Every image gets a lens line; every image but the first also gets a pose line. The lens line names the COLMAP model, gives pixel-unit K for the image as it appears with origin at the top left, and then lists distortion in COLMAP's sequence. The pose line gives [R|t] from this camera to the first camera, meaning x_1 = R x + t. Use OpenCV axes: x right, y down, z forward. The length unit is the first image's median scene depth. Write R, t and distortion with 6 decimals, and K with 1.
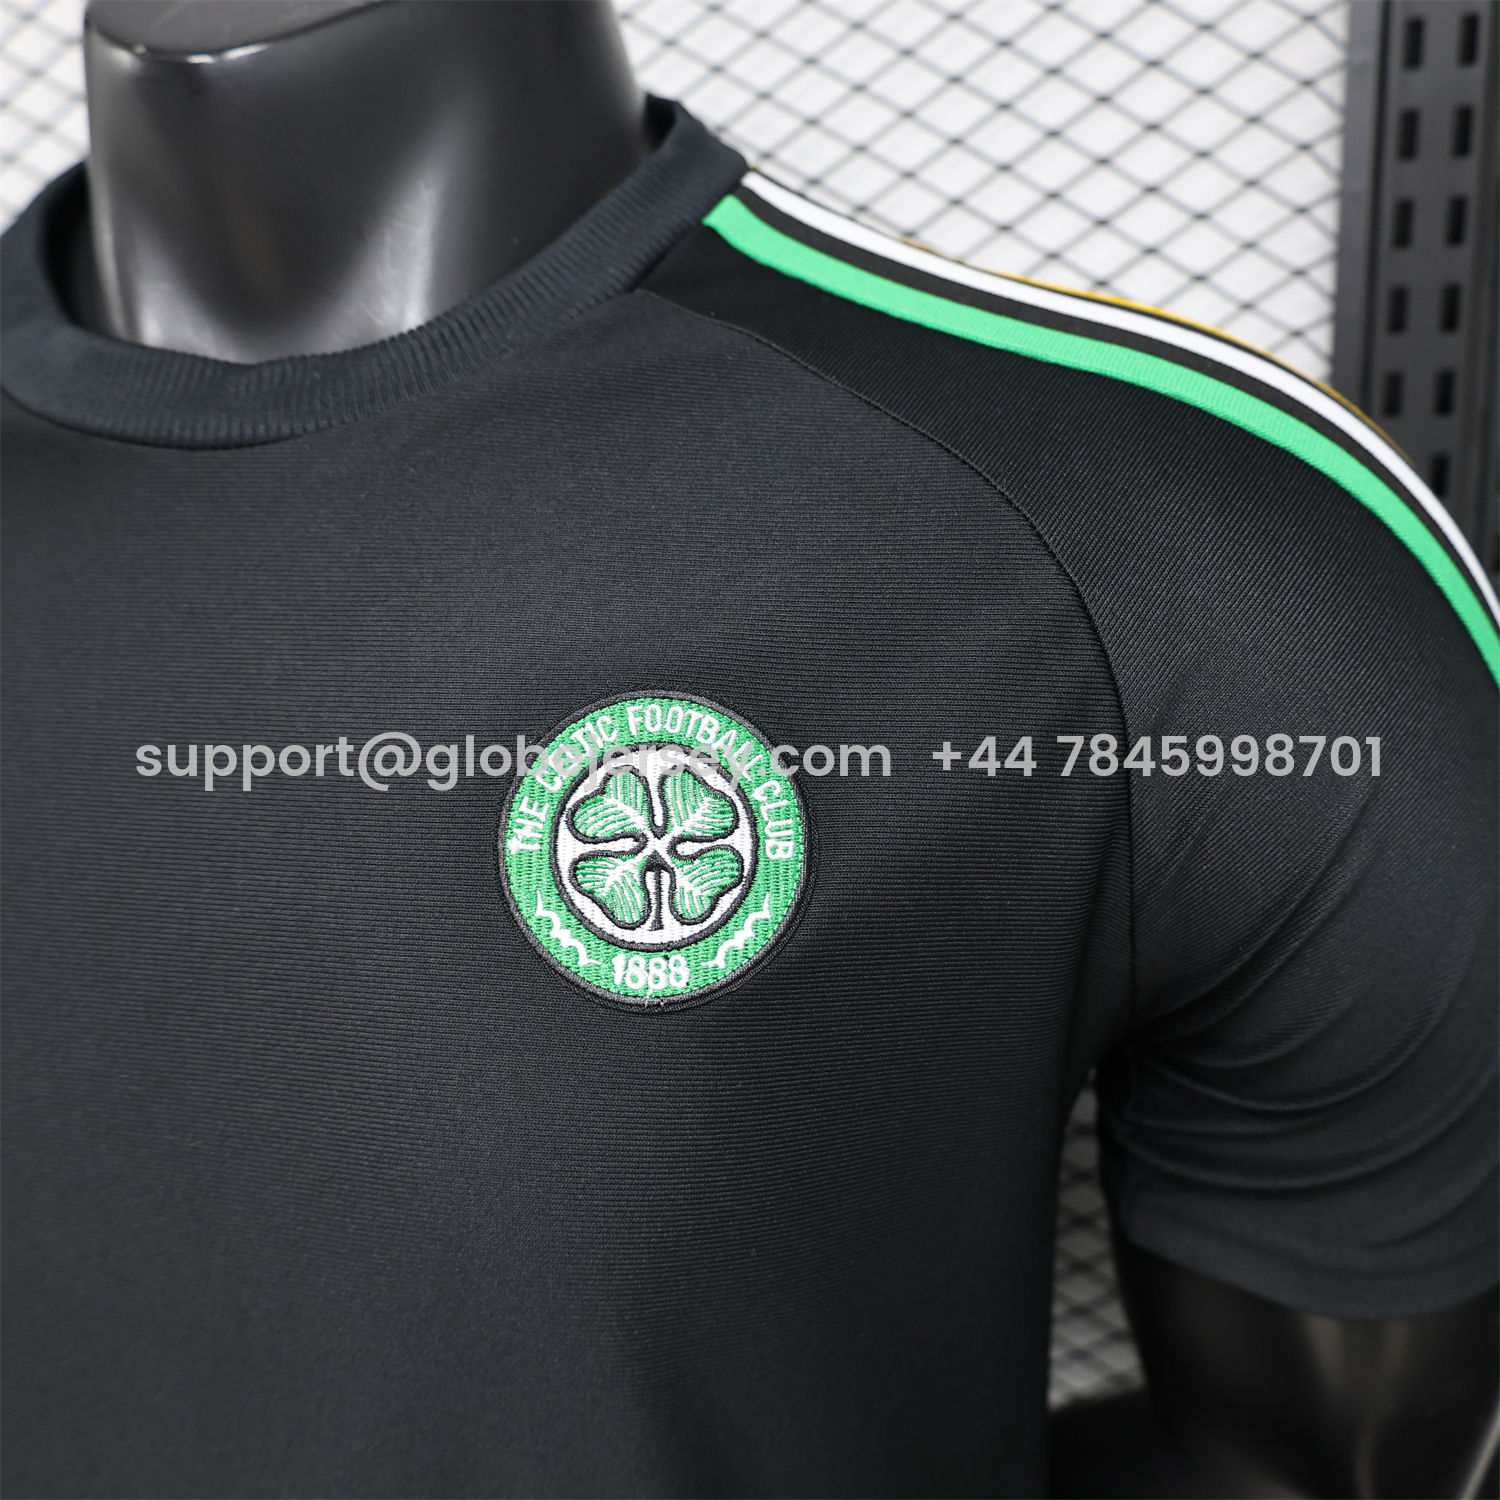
lens RADIAL K [[1556.6, 0, 750.0], [0, 1556.6, 750.0], [0, 0, 1]] dist [-0.004141, 0.019306]
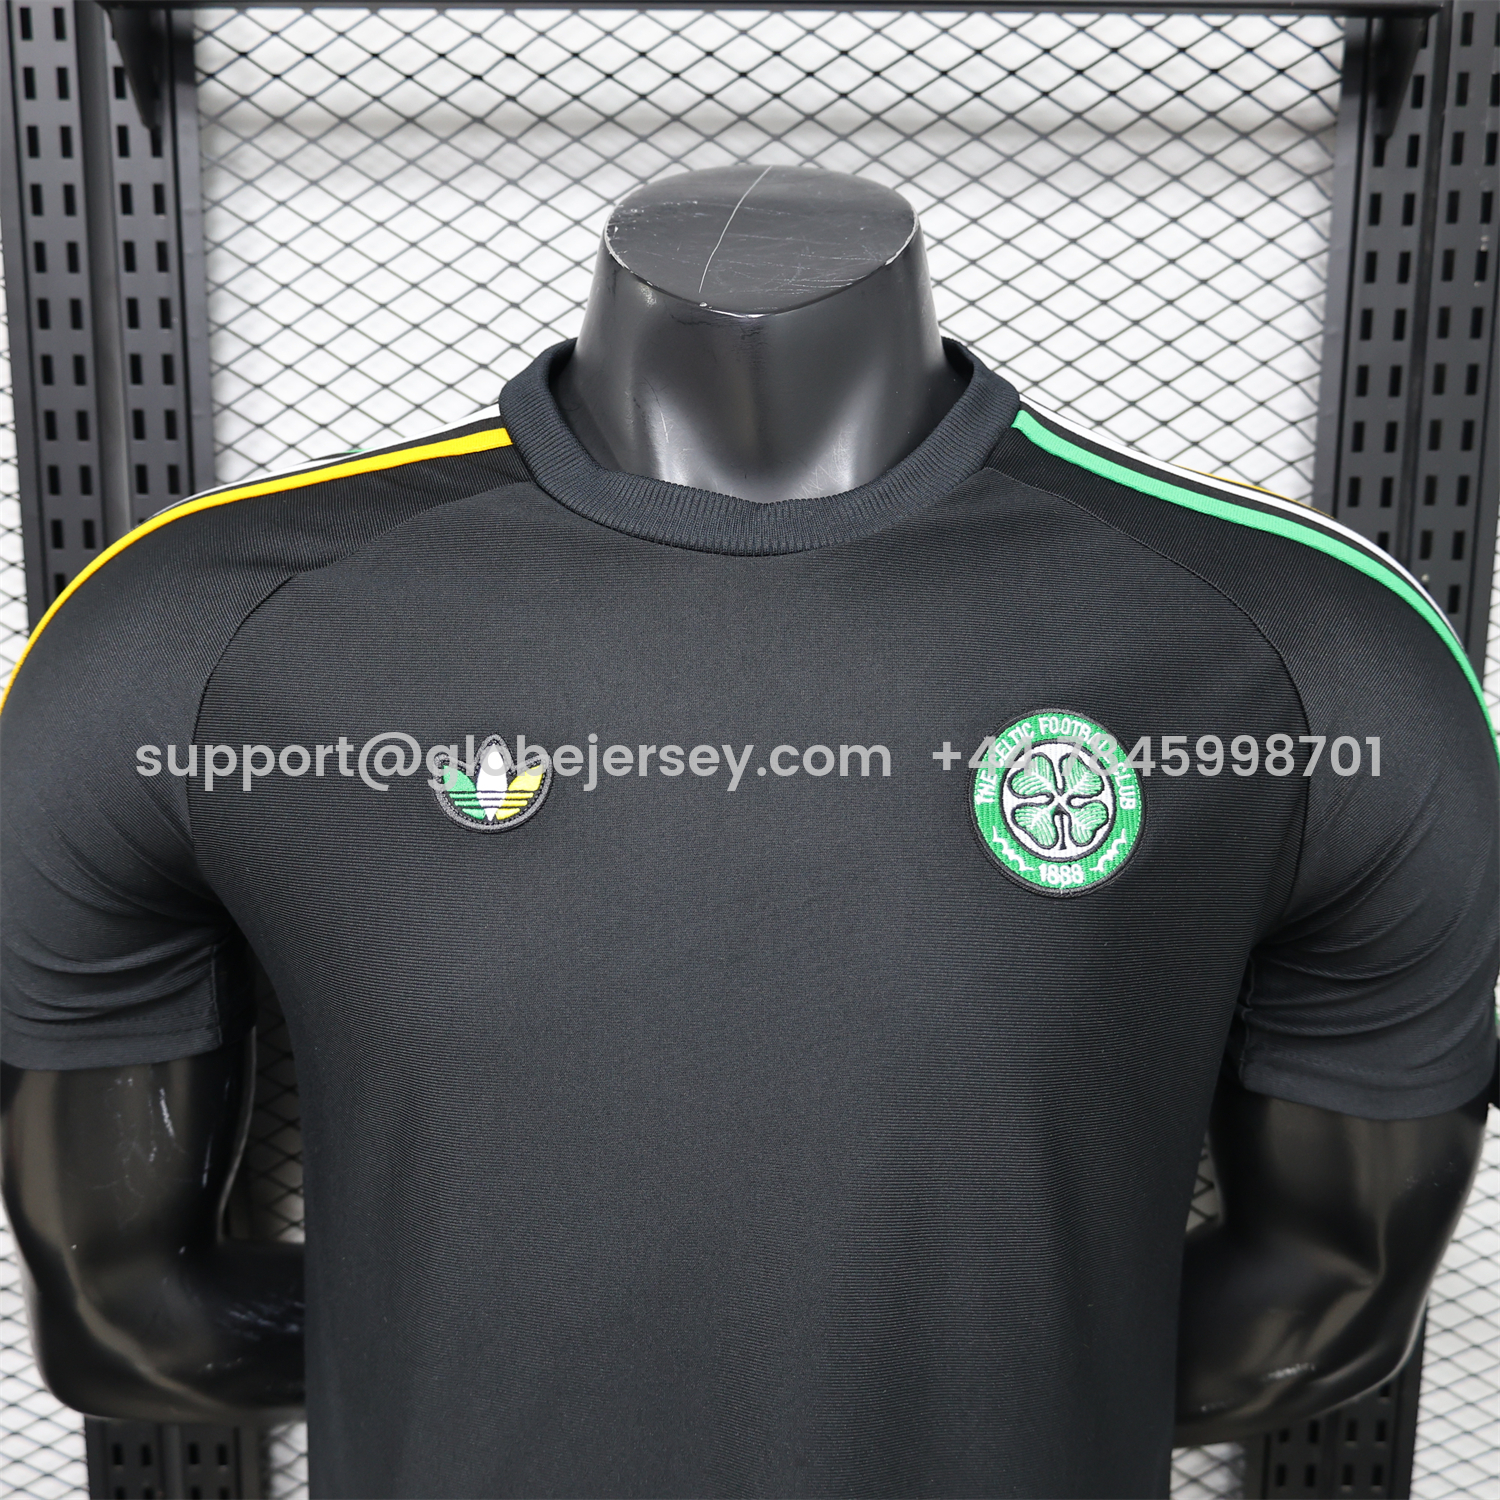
lens RADIAL K [[1556.6, 0, 750.0], [0, 1556.6, 750.0], [0, 0, 1]] dist [-0.004141, 0.019306]
pose [[0.984509, 0.015014, 0.174690, -0.682302], [-0.002352, 0.997368, -0.072466, 0.129861], [-0.175318, 0.070933, 0.981953, -0.594564]]
